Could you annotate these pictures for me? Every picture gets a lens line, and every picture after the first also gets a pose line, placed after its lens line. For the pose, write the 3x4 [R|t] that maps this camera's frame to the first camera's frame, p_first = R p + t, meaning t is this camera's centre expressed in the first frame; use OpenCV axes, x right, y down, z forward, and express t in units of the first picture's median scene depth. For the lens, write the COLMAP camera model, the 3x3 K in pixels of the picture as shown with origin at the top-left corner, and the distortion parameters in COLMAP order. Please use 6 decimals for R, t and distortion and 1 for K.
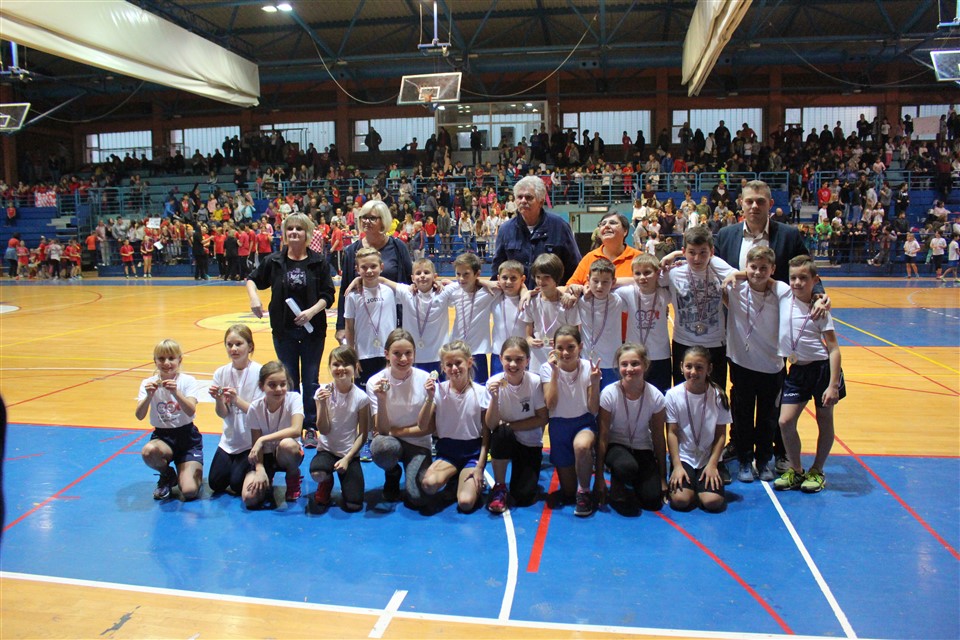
lens RADIAL K [[807.5, 0, 476.4], [0, 807.5, 315.8], [0, 0, 1]] dist [-0.193058, 0.129838]
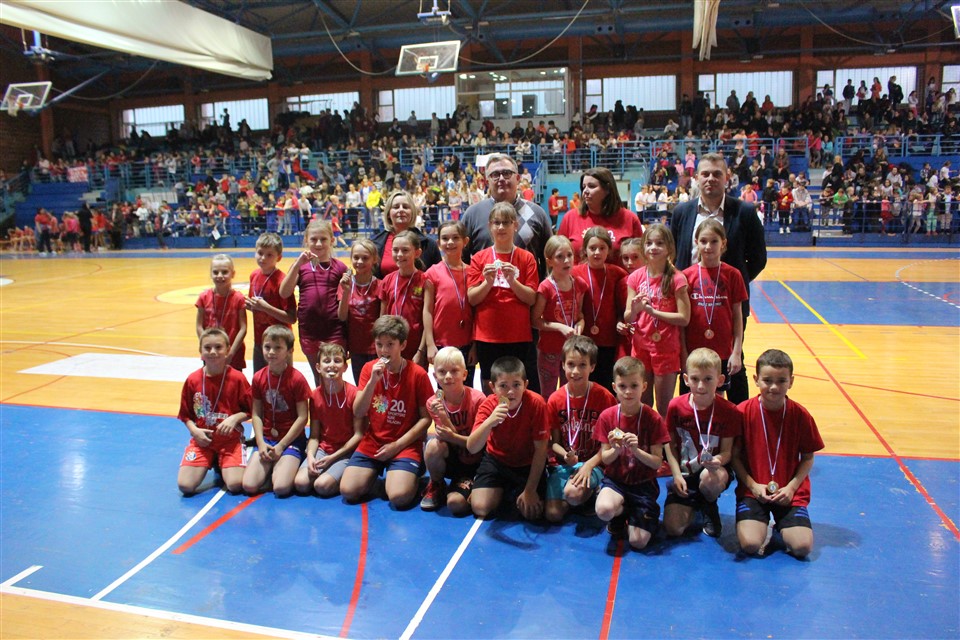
lens RADIAL K [[807.5, 0, 476.4], [0, 807.5, 315.8], [0, 0, 1]] dist [-0.193058, 0.129838]
pose [[0.996490, 0.002589, -0.083675, 0.103651], [0.000732, 0.999214, 0.039634, -0.004388], [0.083712, -0.039556, 0.995705, 0.009952]]
